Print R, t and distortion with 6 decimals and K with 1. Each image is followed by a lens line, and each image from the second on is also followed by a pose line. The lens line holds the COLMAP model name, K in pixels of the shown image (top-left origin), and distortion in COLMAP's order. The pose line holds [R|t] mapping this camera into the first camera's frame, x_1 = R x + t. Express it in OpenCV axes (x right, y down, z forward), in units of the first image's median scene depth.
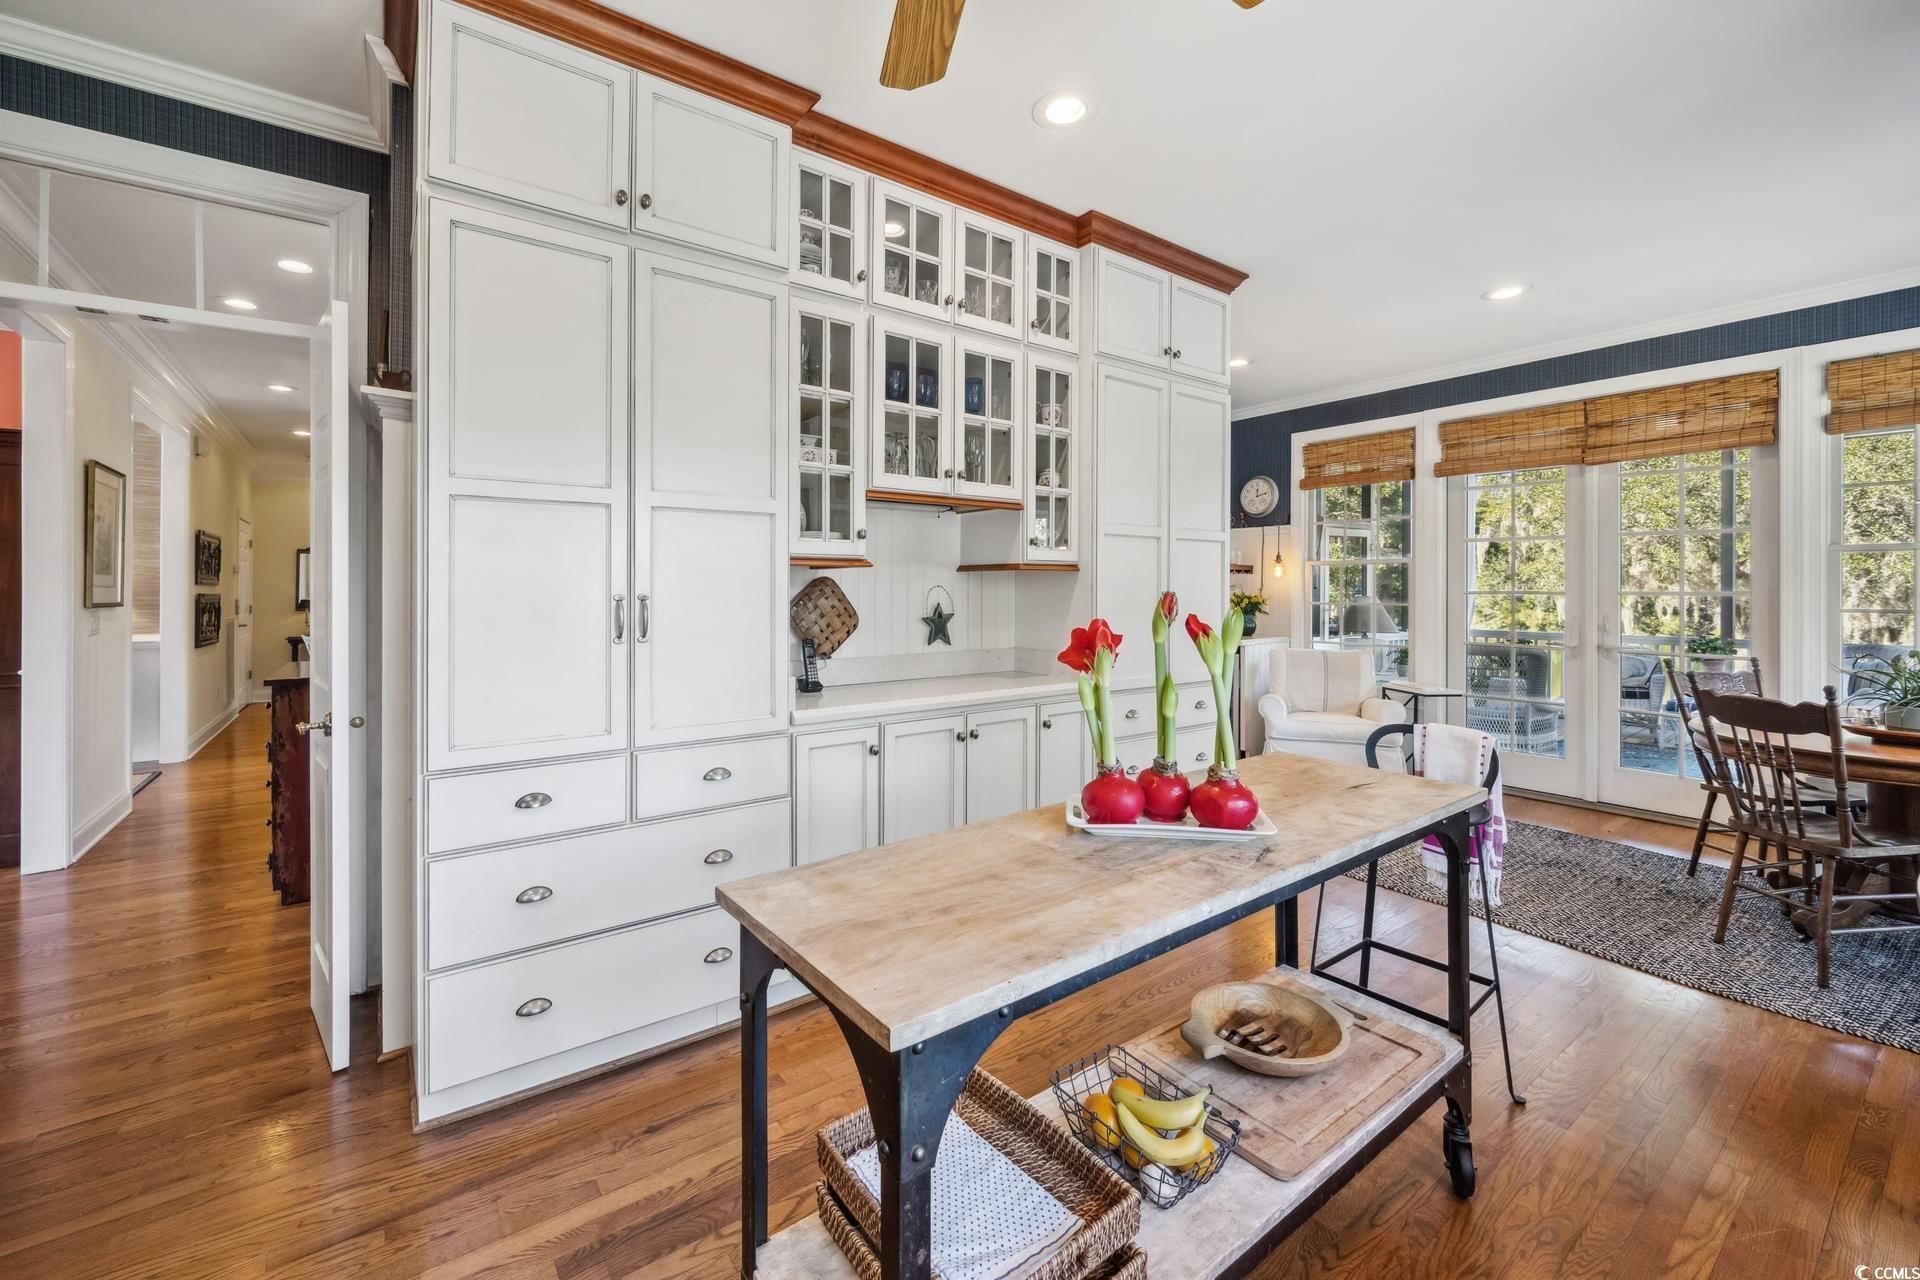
lens RADIAL K [[770.4, 0, 957.5], [0, 770.4, 589.2], [0, 0, 1]] dist [0.000214, -0.000421]
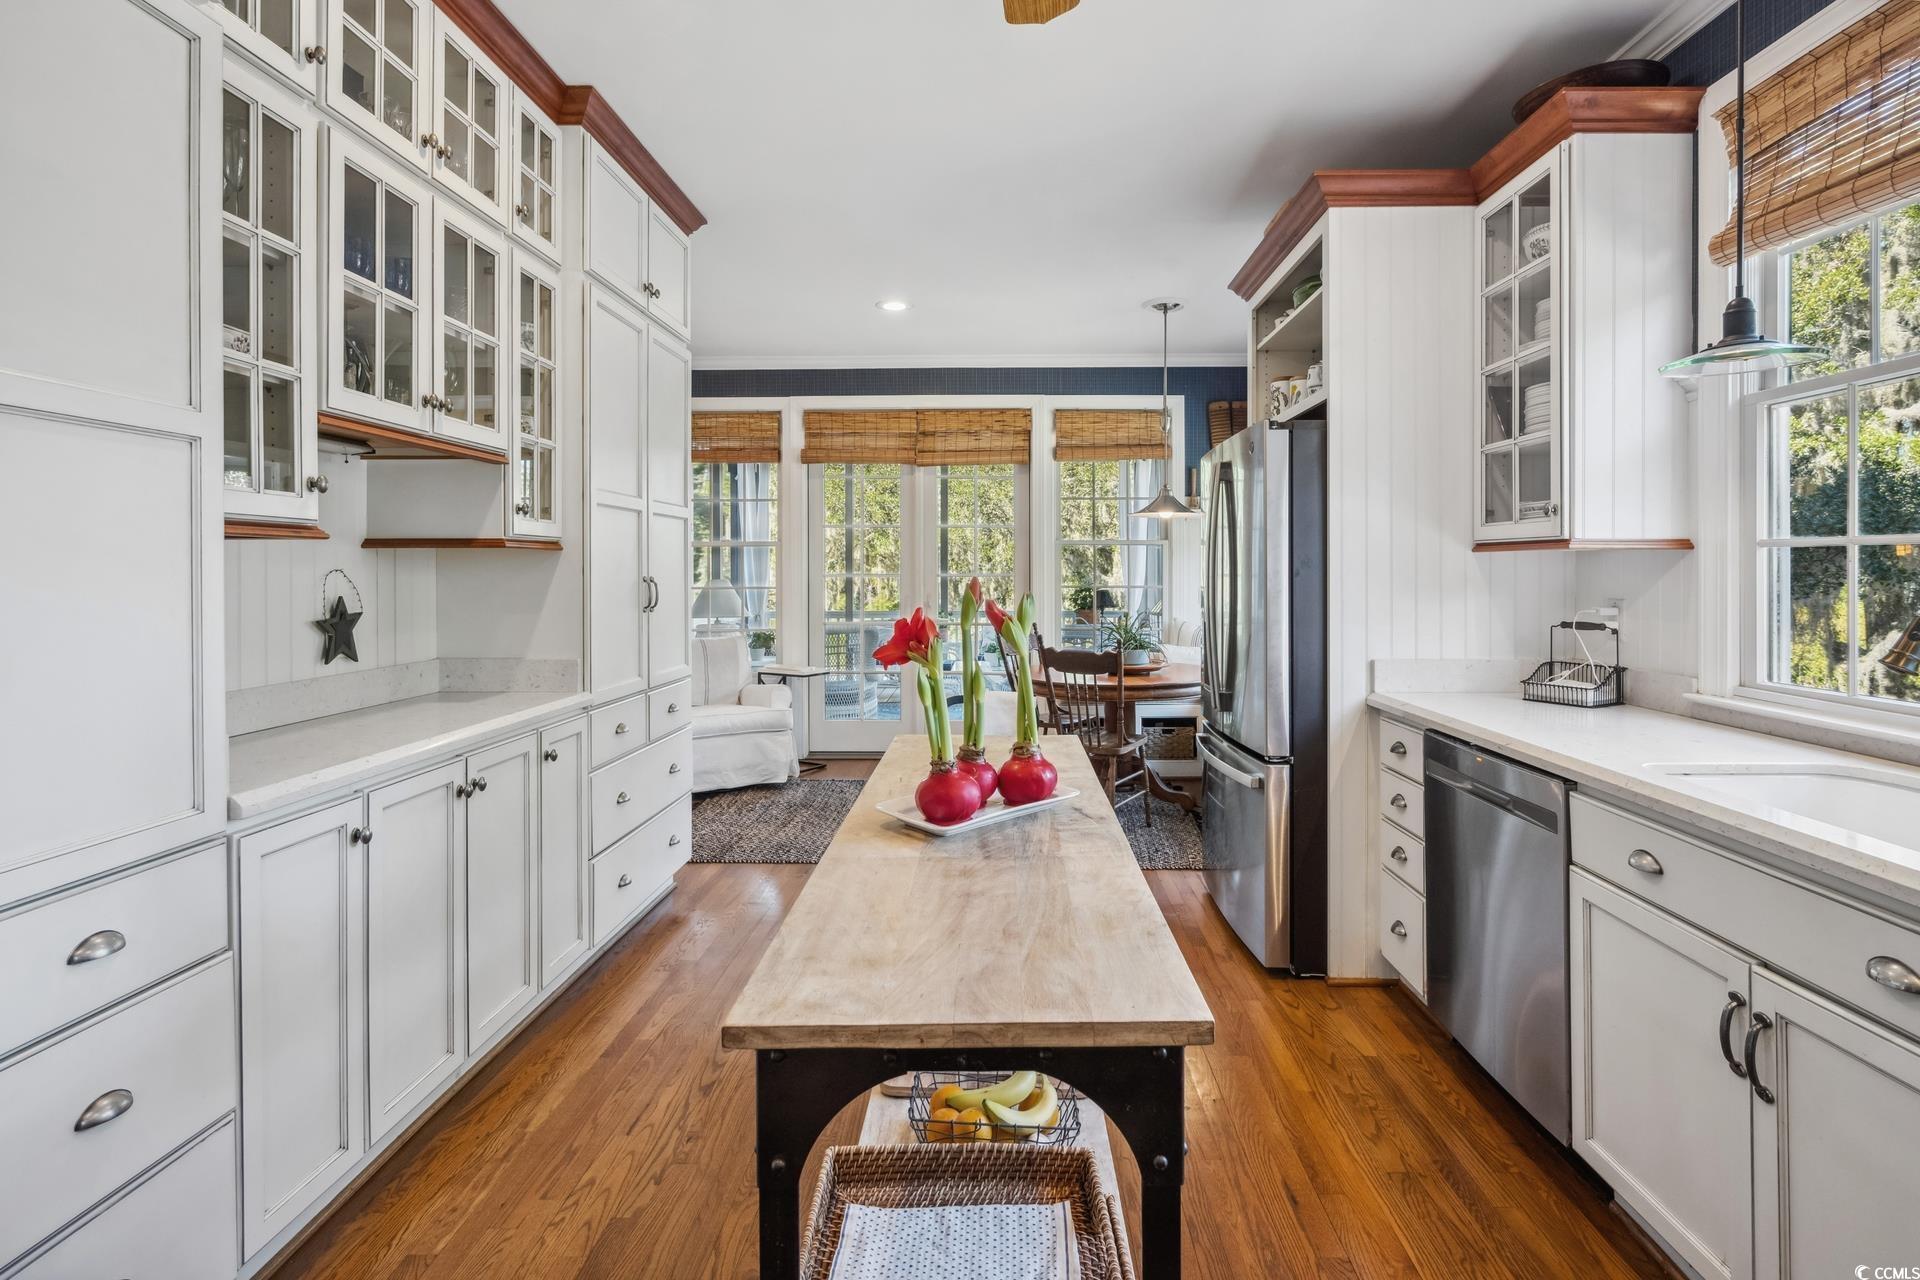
lens RADIAL K [[906.1, 0, 962.8], [0, 906.1, 577.0], [0, 0, 1]] dist [-0.003735, -0.000079]
pose [[0.613835, -0.006325, 0.789409, -0.320355], [0.001914, 0.999977, 0.006524, -0.002162], [-0.789432, -0.002494, 0.613833, 0.144470]]
